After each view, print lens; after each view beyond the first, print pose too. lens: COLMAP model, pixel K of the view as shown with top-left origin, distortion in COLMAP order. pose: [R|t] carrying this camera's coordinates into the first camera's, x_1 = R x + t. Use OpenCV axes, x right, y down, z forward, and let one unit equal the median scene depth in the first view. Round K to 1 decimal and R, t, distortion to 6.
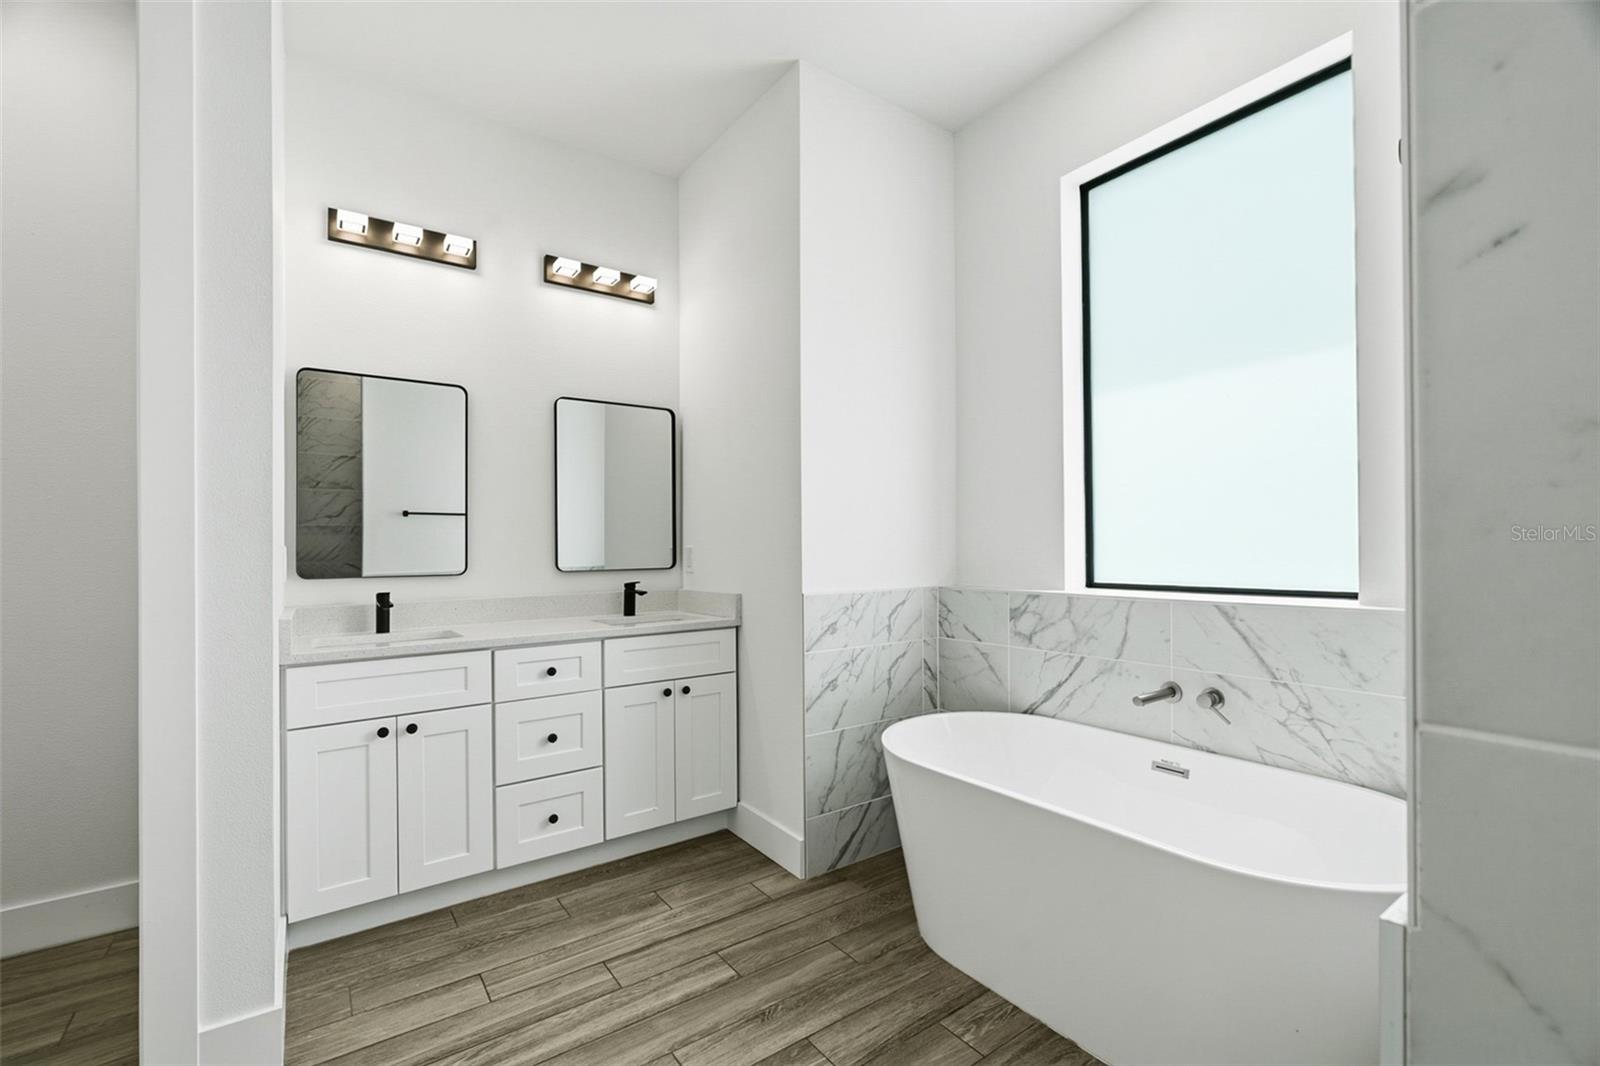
lens RADIAL K [[695.5, 0, 800.7], [0, 695.5, 545.0], [0, 0, 1]] dist [-0.008007, 0.001118]
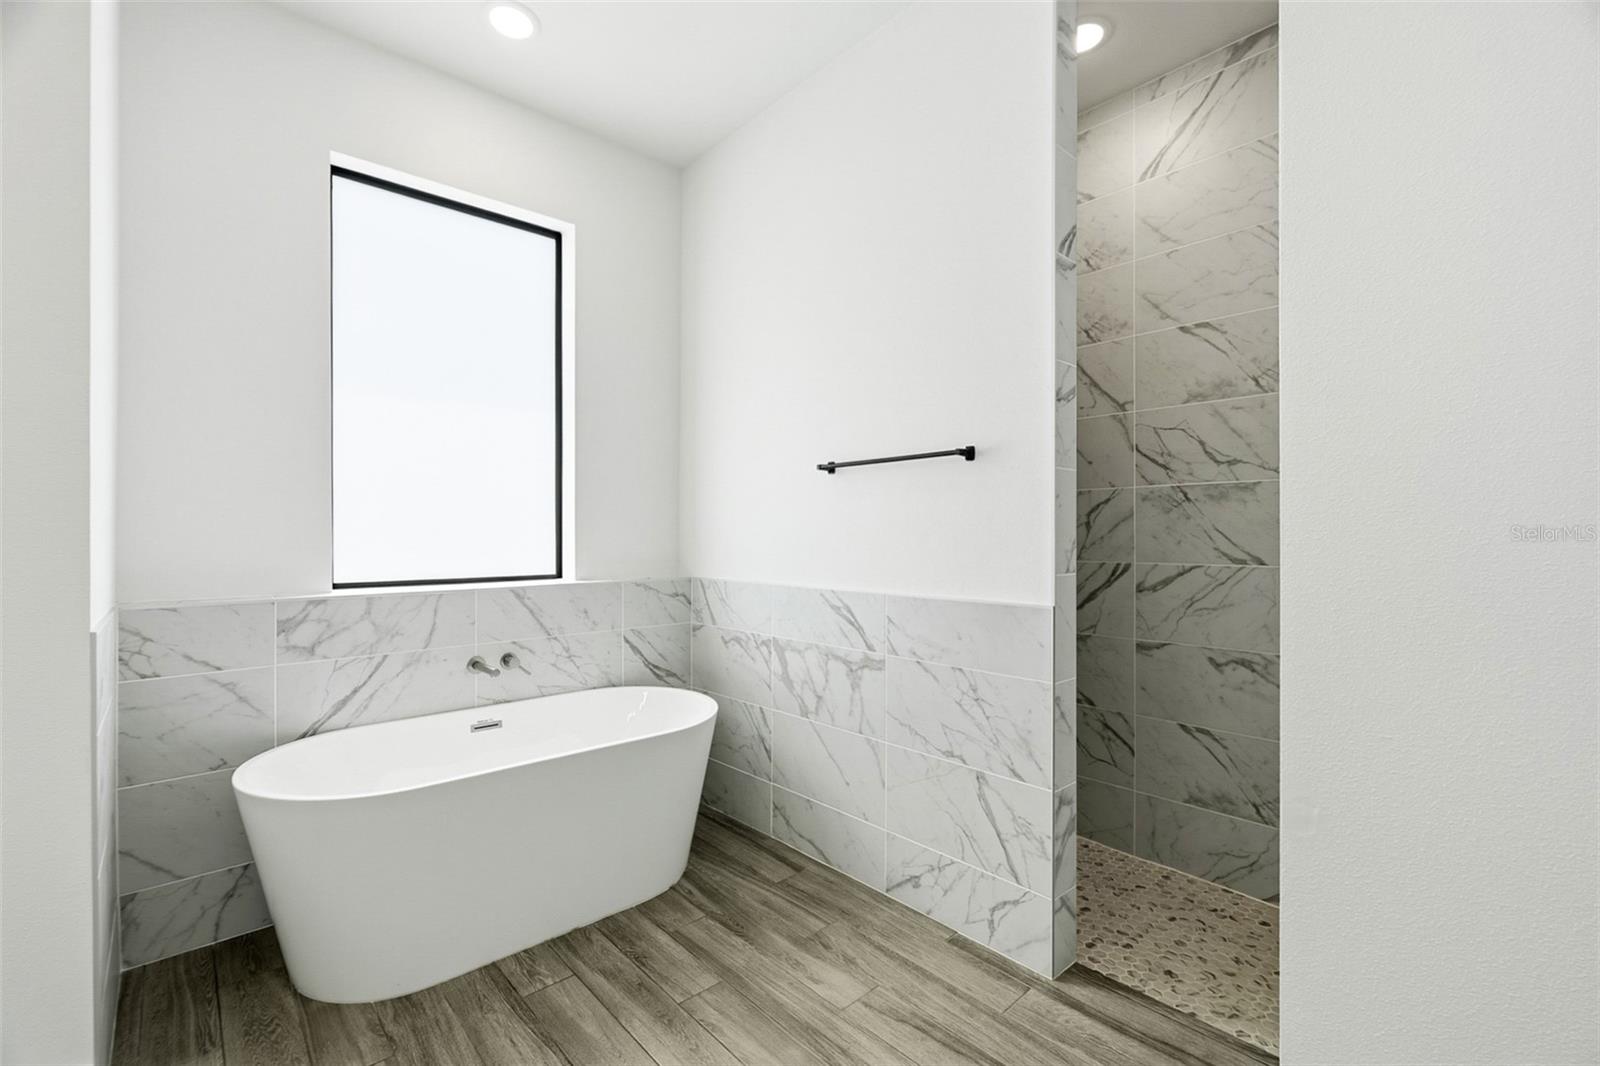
lens RADIAL K [[695.5, 0, 798.9], [0, 695.5, 533.2], [0, 0, 1]] dist [-0.008007, 0.001118]
pose [[-0.129961, 0.006387, 0.991499, -0.666633], [-0.005843, 0.999957, -0.007207, -0.012778], [-0.991502, -0.006730, -0.129918, 0.528133]]
